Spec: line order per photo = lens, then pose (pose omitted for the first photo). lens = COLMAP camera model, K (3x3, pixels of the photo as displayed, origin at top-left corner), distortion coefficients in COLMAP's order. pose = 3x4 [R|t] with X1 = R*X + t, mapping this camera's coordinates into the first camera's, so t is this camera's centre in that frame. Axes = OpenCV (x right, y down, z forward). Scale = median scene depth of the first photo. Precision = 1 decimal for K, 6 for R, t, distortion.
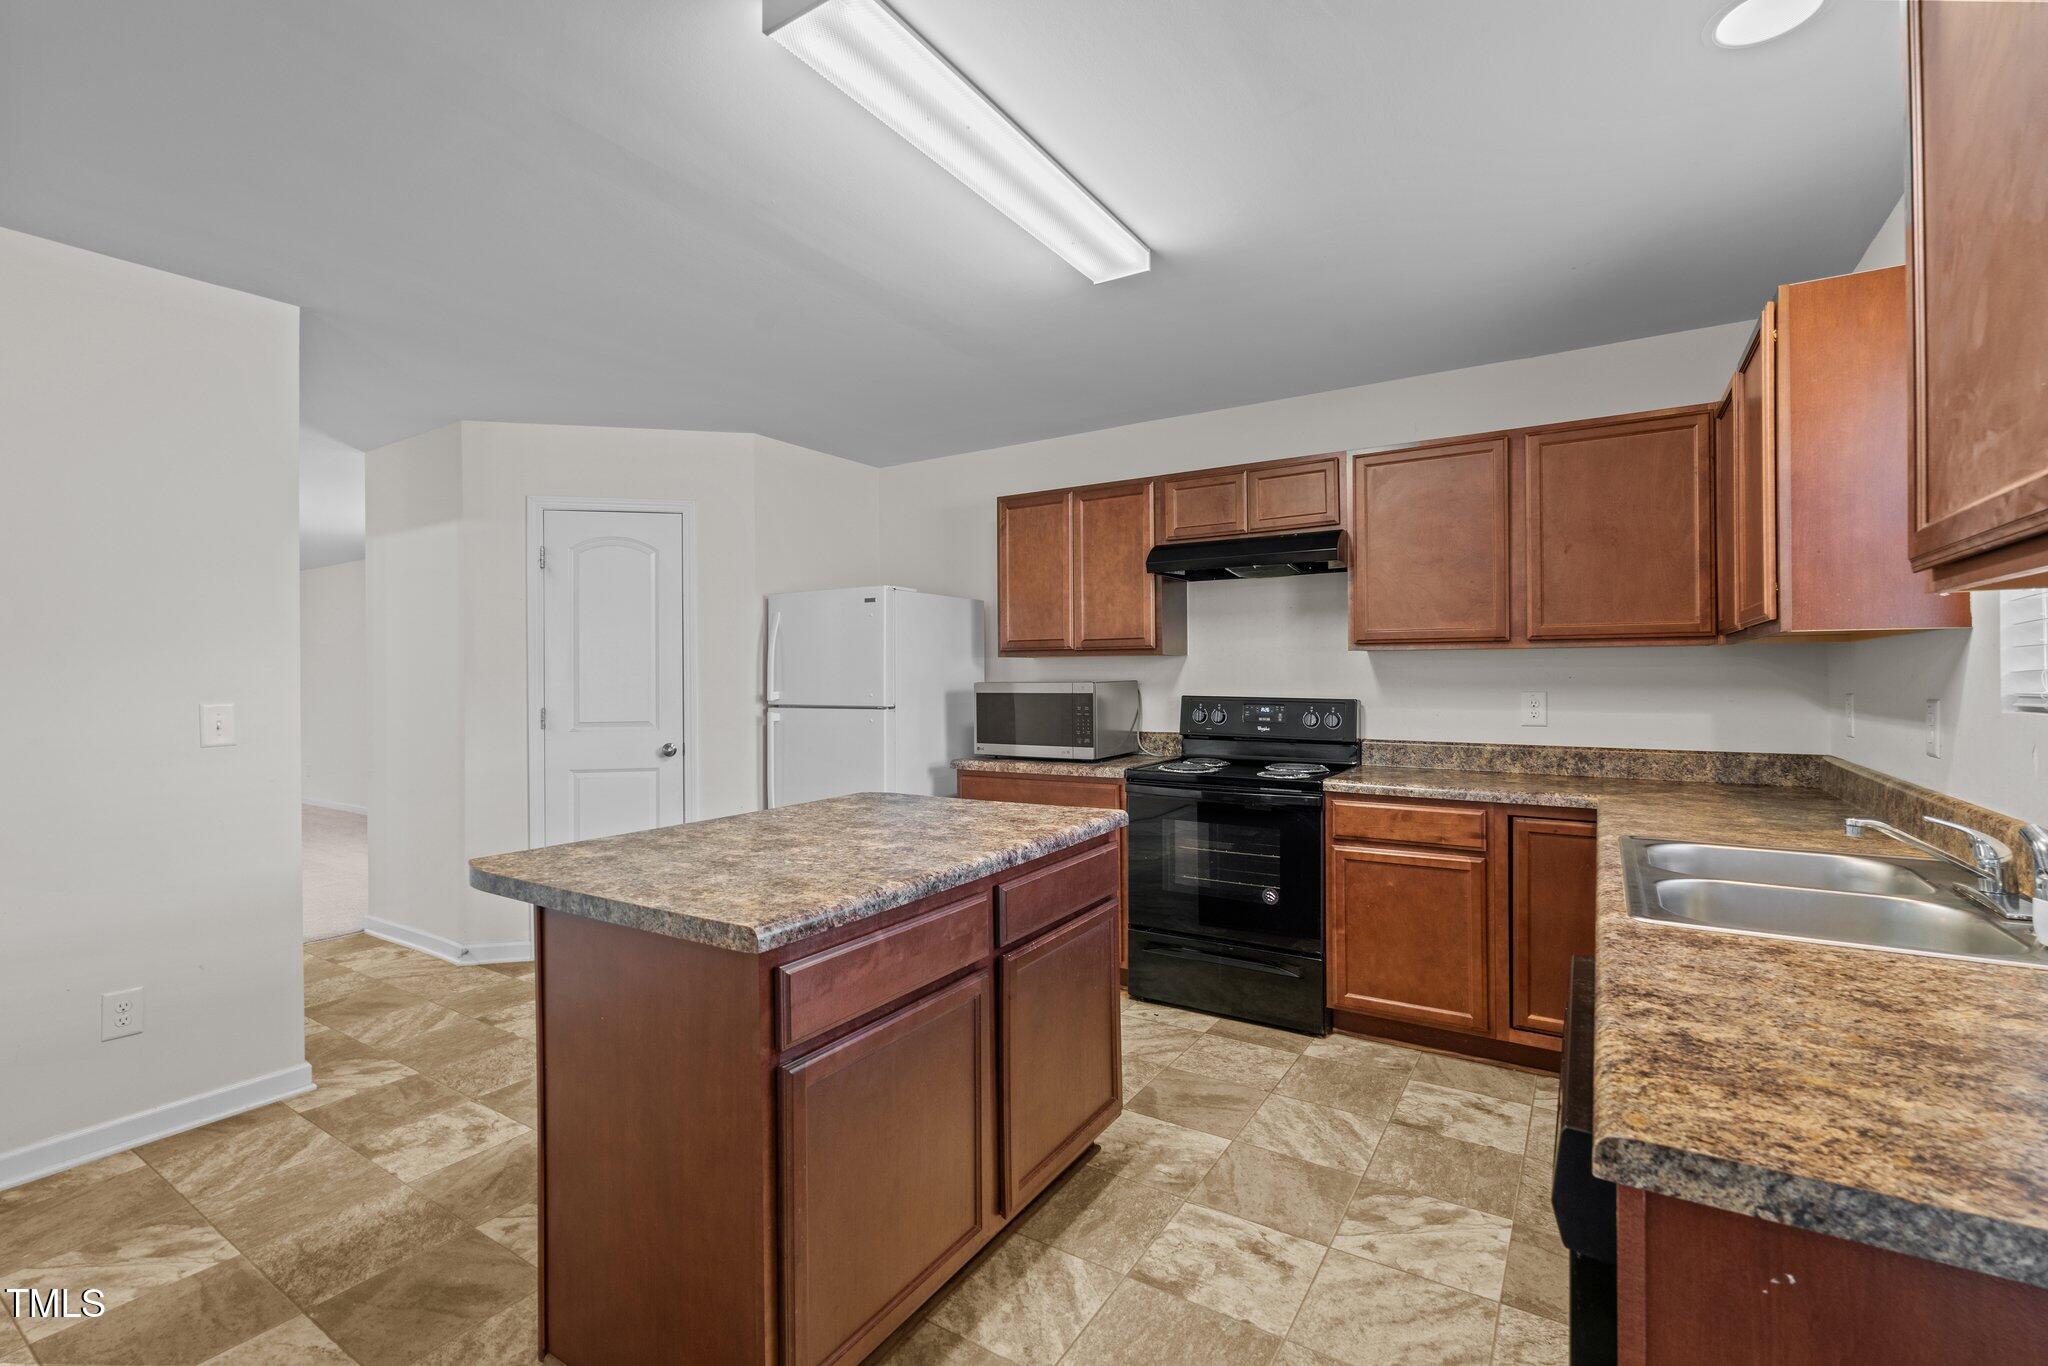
lens RADIAL K [[906.9, 0, 1003.6], [0, 906.9, 677.5], [0, 0, 1]] dist [-0.008496, -0.000083]
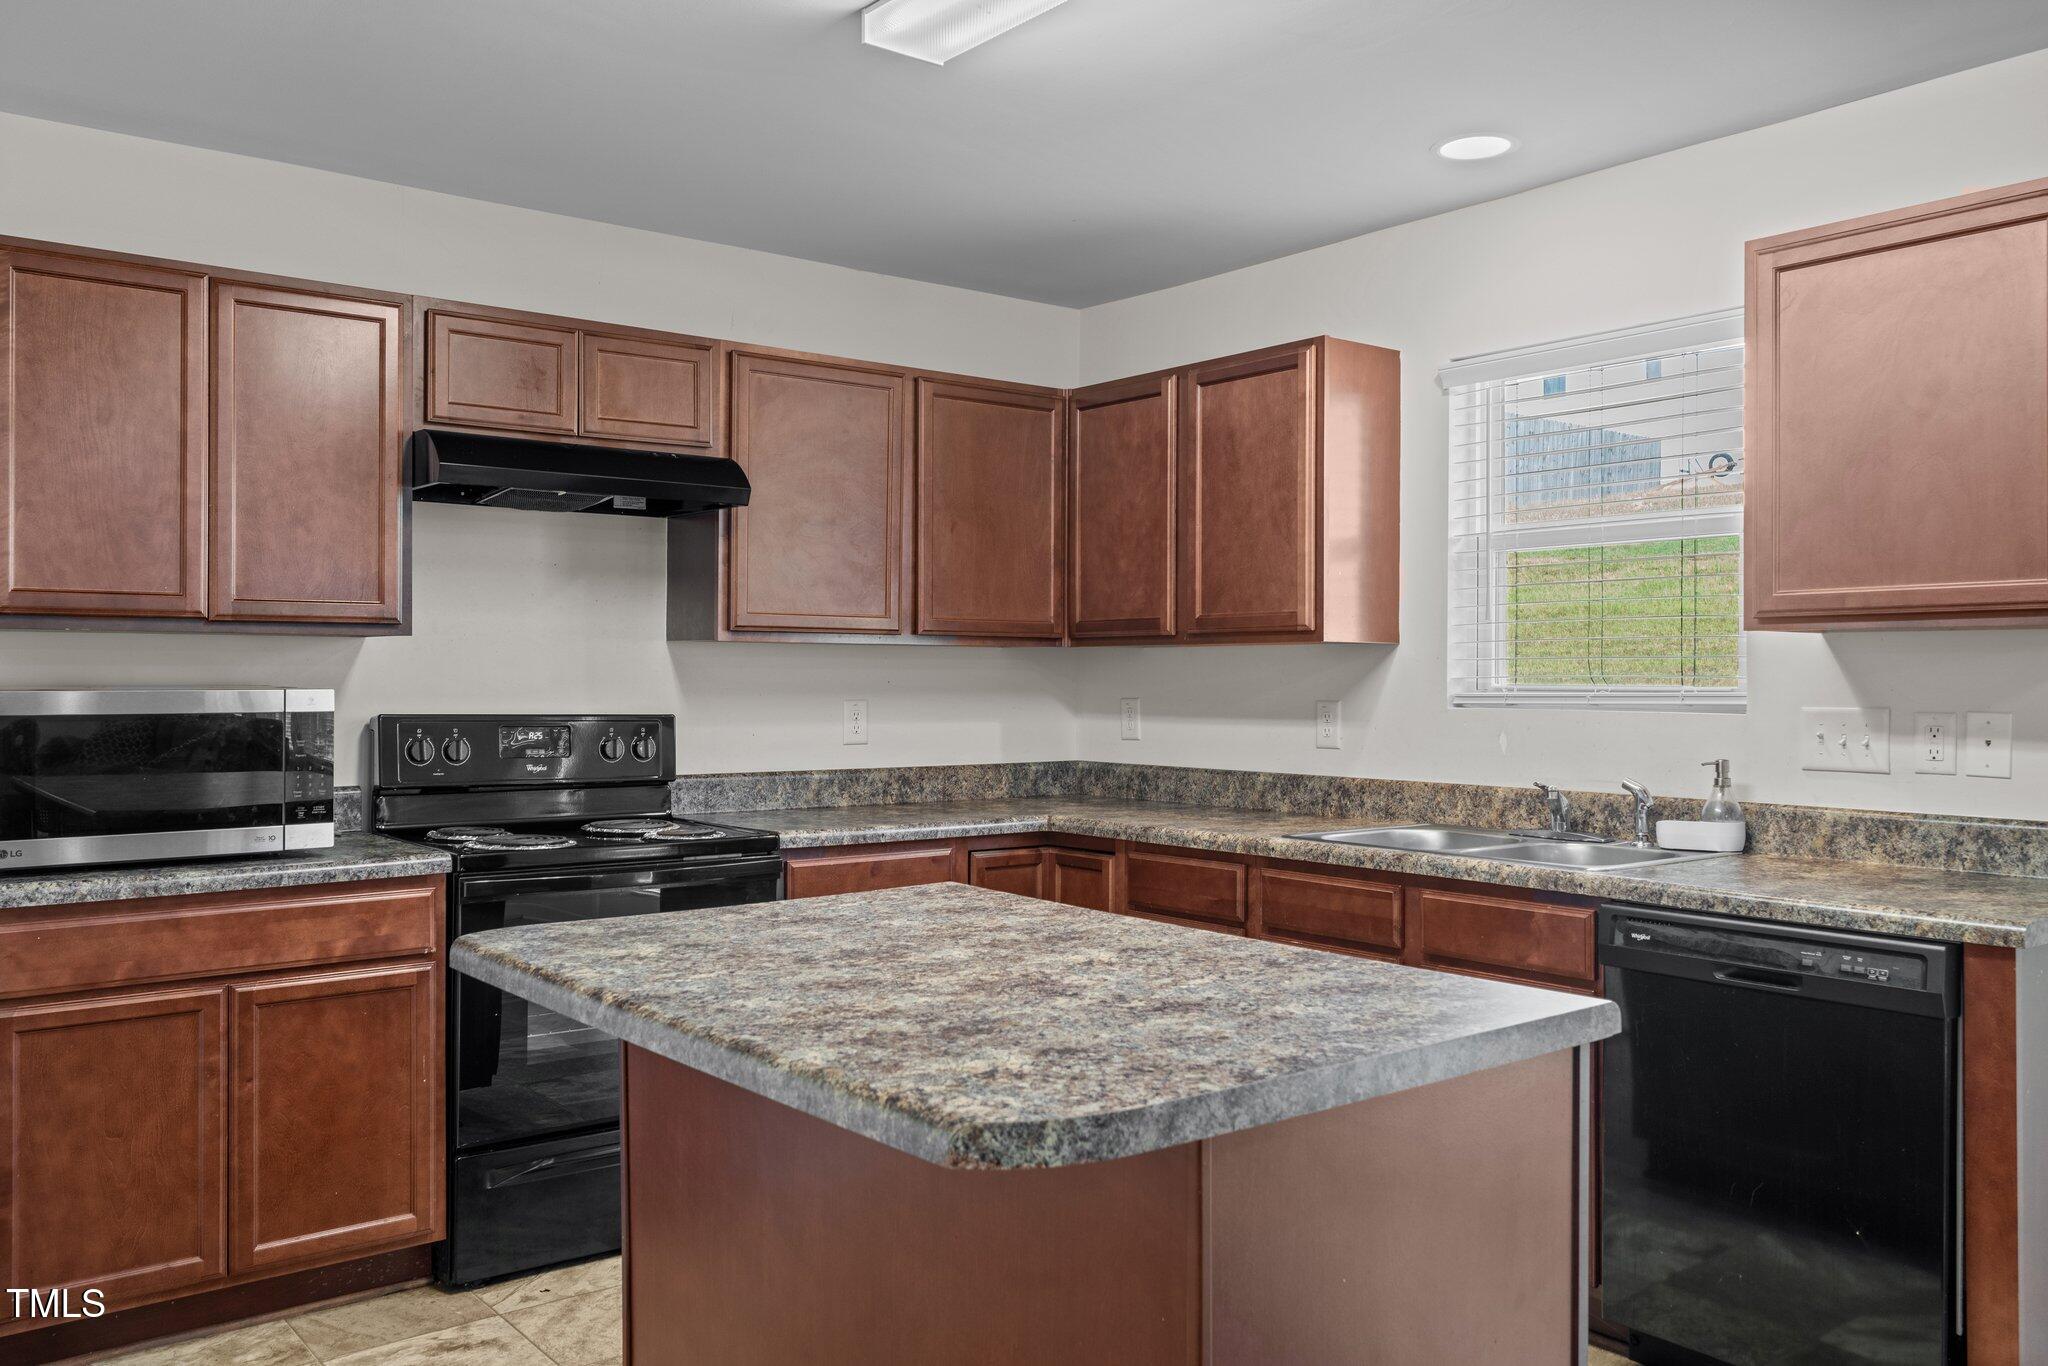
lens RADIAL K [[1643.9, 0, 1018.5], [0, 1643.9, 675.2], [0, 0, 1]] dist [0.011456, 0.010316]
pose [[0.326556, 0.006192, 0.945158, -0.701592], [-0.001199, 0.999980, -0.006137, 0.003155], [-0.945177, 0.000871, 0.326557, 0.406044]]
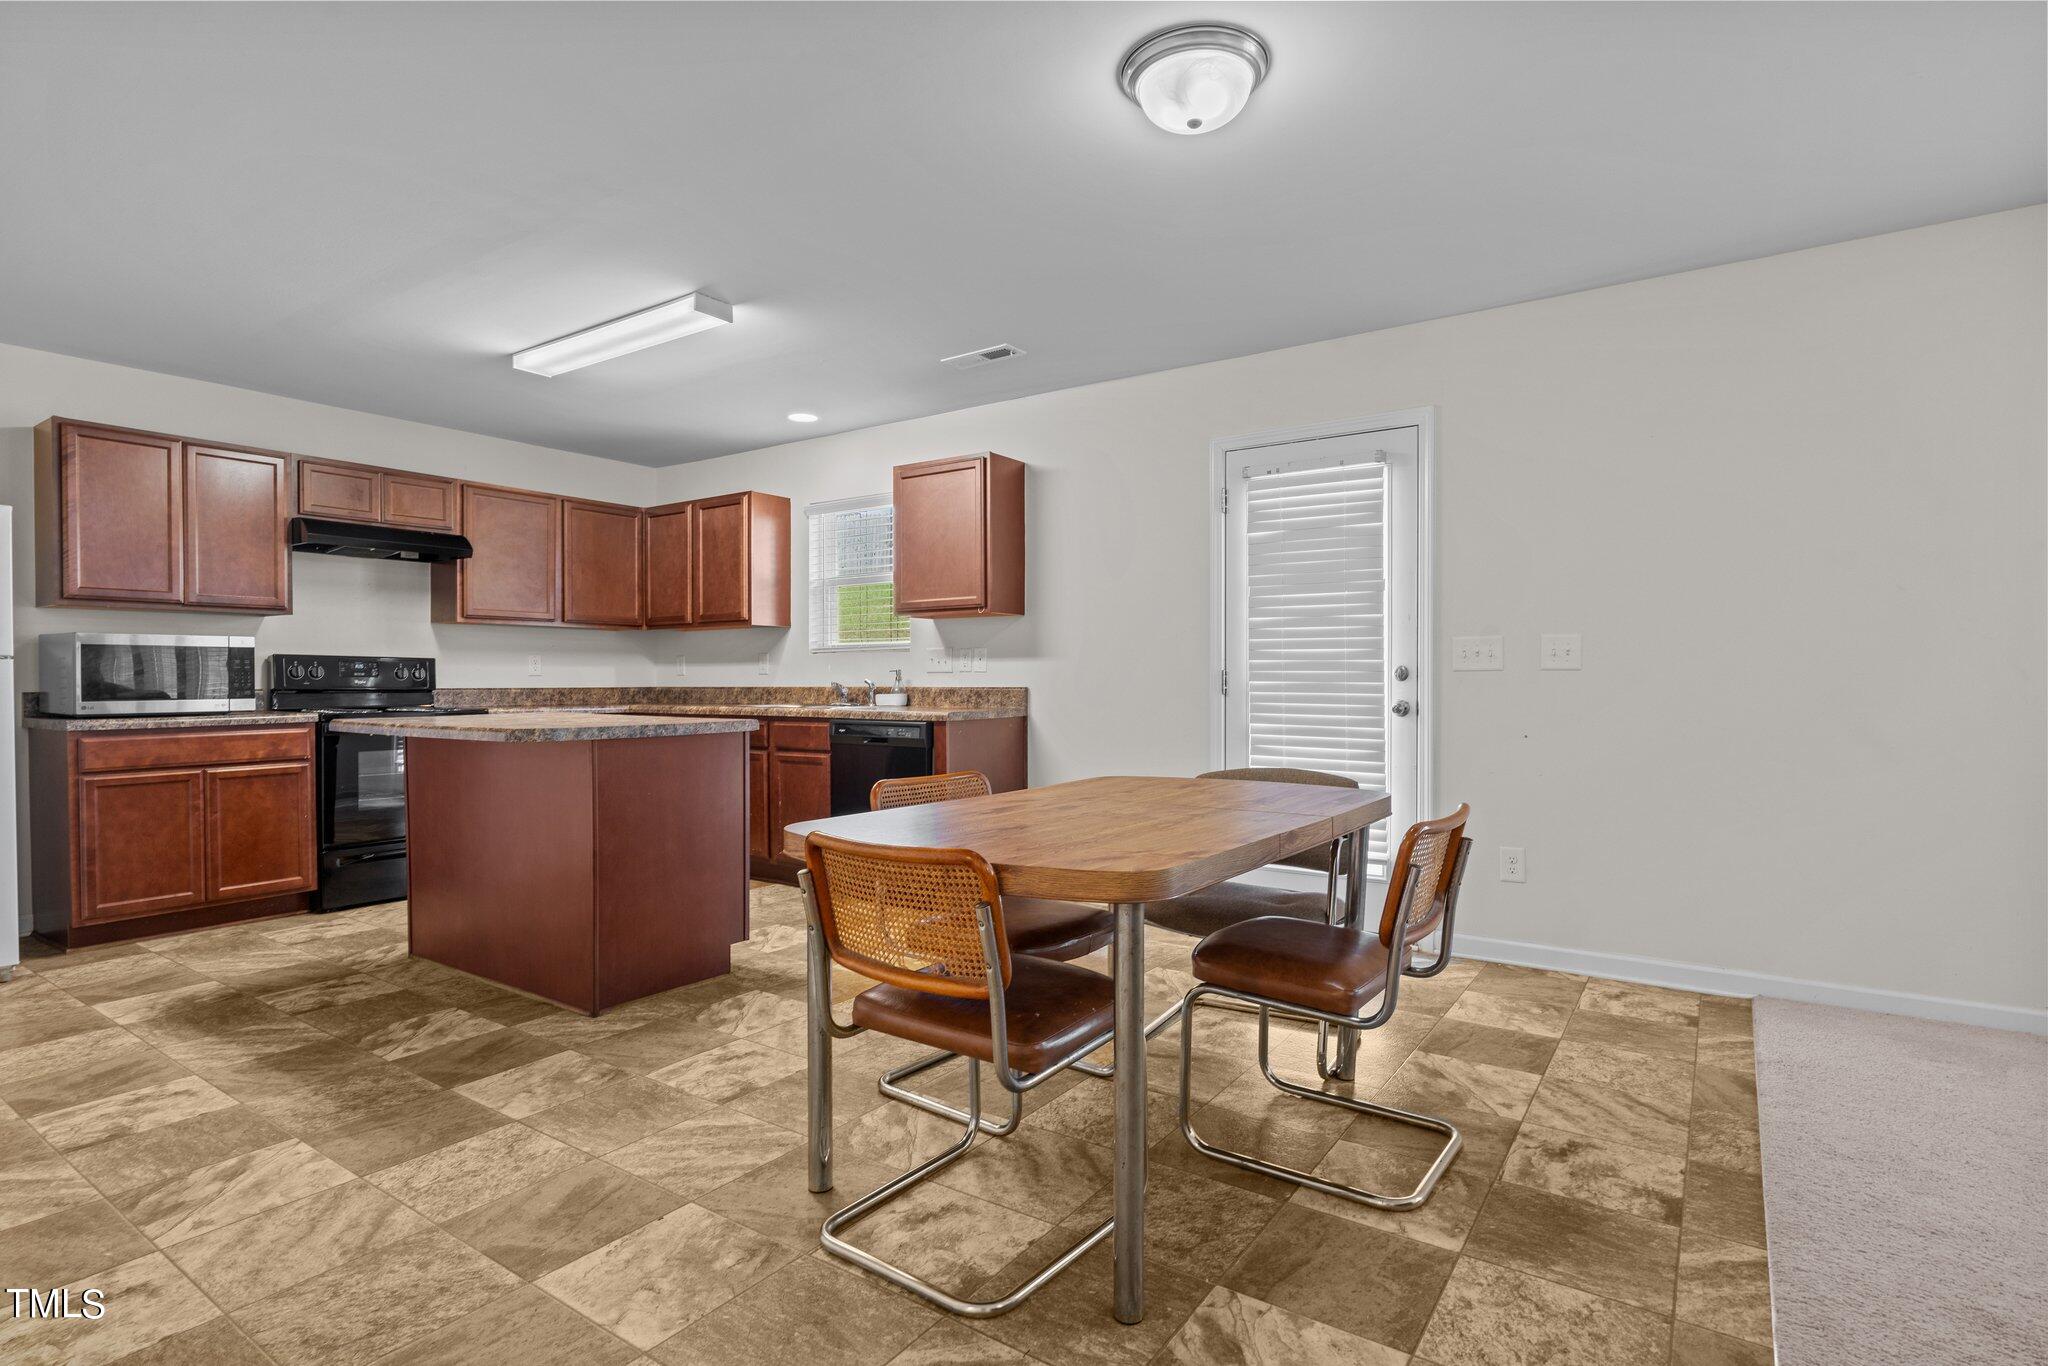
lens RADIAL K [[1036.0, 0, 1019.3], [0, 1036.0, 691.2], [0, 0, 1]] dist [0.003065, 0.000605]
pose [[0.041049, -0.006631, 0.999135, -1.210406], [0.005318, 0.999965, 0.006418, 0.073685], [-0.999143, 0.005050, 0.041083, 0.068496]]
